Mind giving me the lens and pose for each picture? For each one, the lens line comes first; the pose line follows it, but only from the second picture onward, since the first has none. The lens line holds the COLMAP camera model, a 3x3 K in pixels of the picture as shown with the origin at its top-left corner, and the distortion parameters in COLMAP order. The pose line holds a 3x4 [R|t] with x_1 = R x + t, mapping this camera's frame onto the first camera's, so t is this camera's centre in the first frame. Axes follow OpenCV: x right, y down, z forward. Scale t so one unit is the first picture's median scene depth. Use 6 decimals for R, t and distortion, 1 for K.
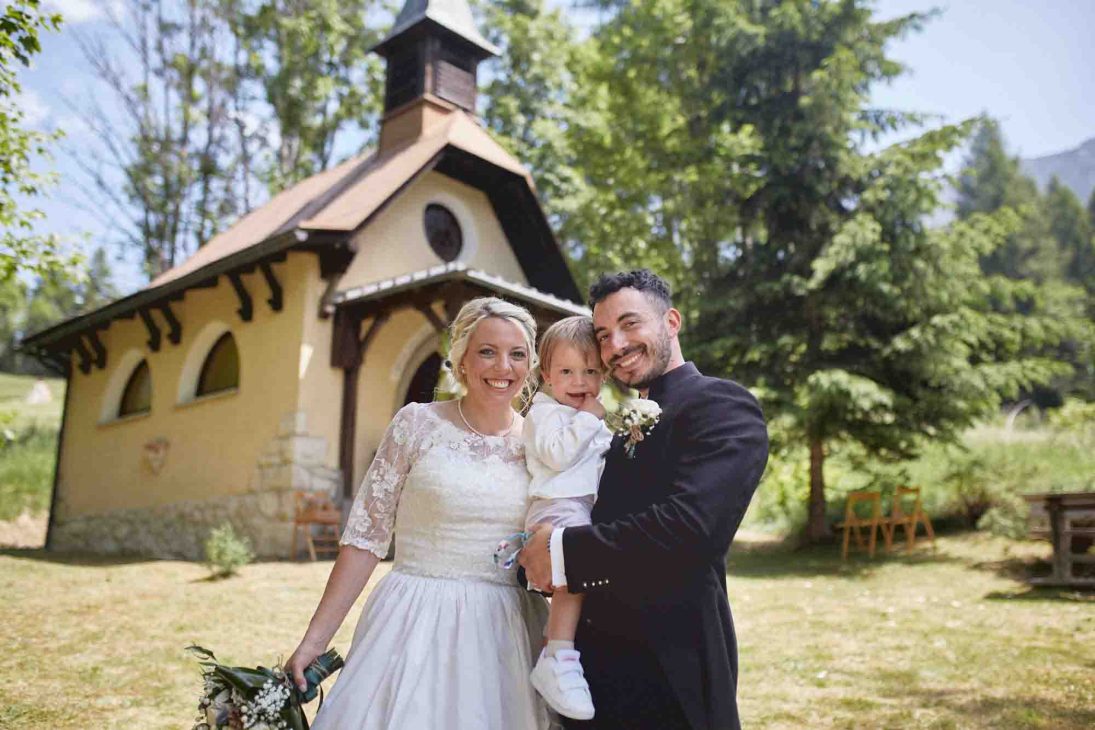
lens RADIAL K [[1130.0, 0, 547.5], [0, 1130.0, 365.0], [0, 0, 1]] dist [-0.005173, 0.000572]
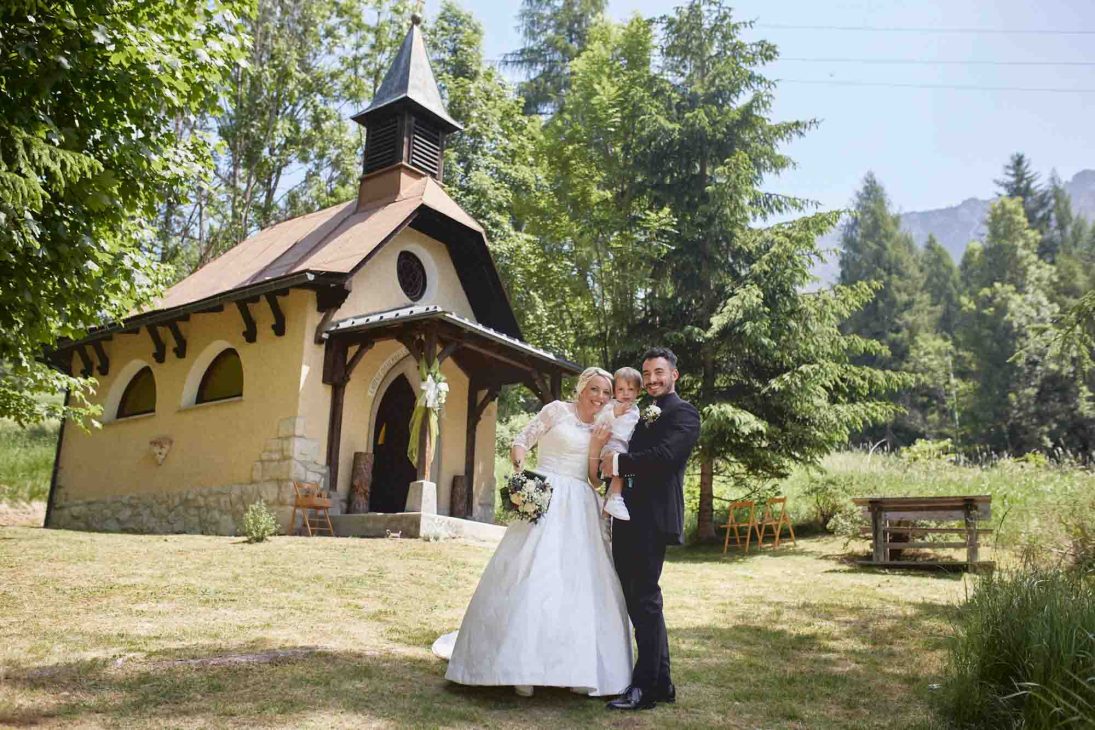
lens RADIAL K [[1130.0, 0, 547.5], [0, 1130.0, 365.0], [0, 0, 1]] dist [-0.005173, 0.000572]
pose [[0.994644, 0.046945, 0.092080, -0.058454], [-0.044800, 0.998677, -0.025228, 0.002250], [-0.093143, 0.020968, 0.995432, -0.232267]]
